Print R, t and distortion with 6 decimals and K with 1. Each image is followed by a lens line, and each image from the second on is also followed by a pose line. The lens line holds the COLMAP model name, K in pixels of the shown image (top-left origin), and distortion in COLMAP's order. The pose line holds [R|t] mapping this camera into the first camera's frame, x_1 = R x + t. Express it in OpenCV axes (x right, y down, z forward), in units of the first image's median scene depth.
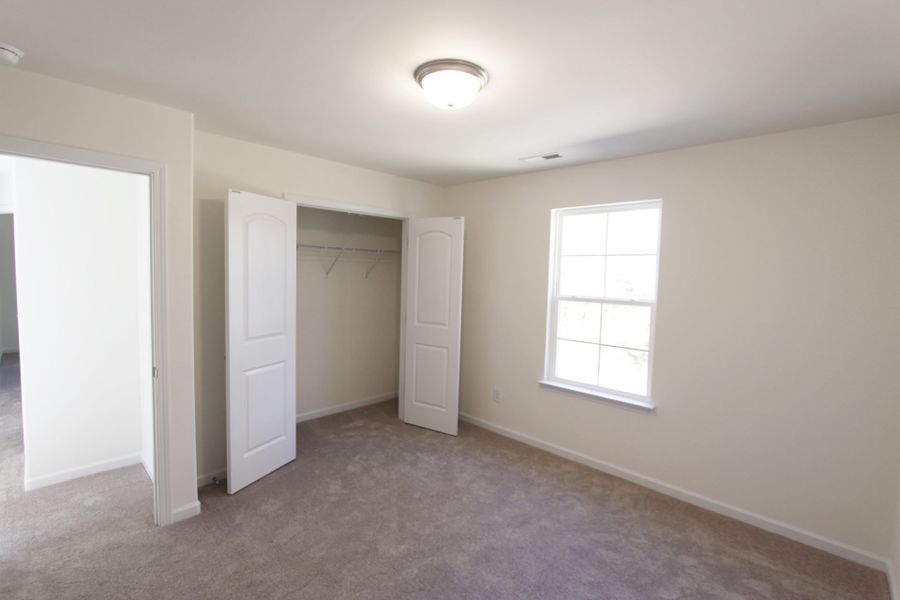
lens RADIAL K [[415.5, 0, 456.2], [0, 415.5, 296.7], [0, 0, 1]] dist [-0.015814, 0.001104]
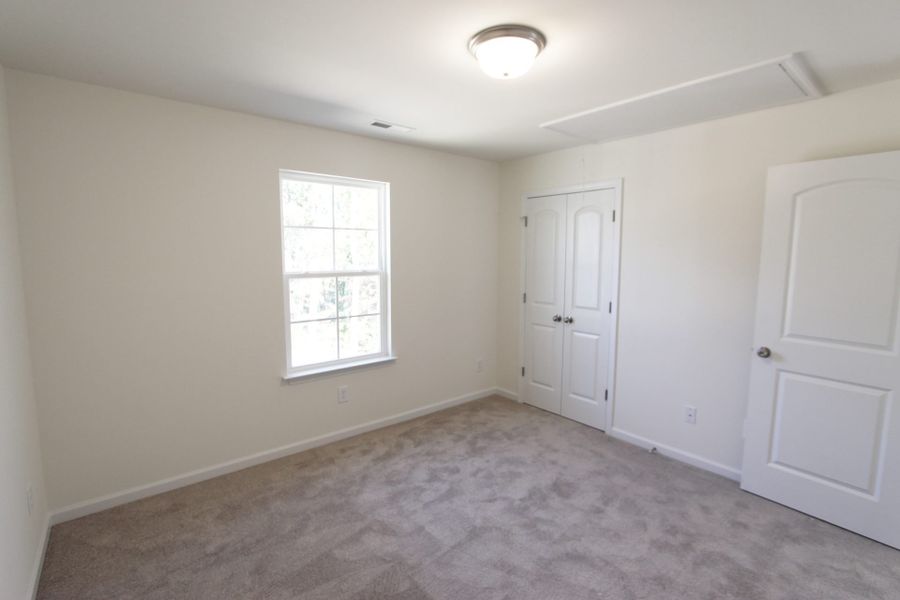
lens RADIAL K [[415.5, 0, 456.2], [0, 415.5, 296.7], [0, 0, 1]] dist [-0.015814, 0.001104]
pose [[0.122150, -0.133669, 0.983469, -0.598196], [0.058291, 0.990145, 0.127337, -0.047502], [-0.990798, 0.041773, 0.128738, 0.585489]]
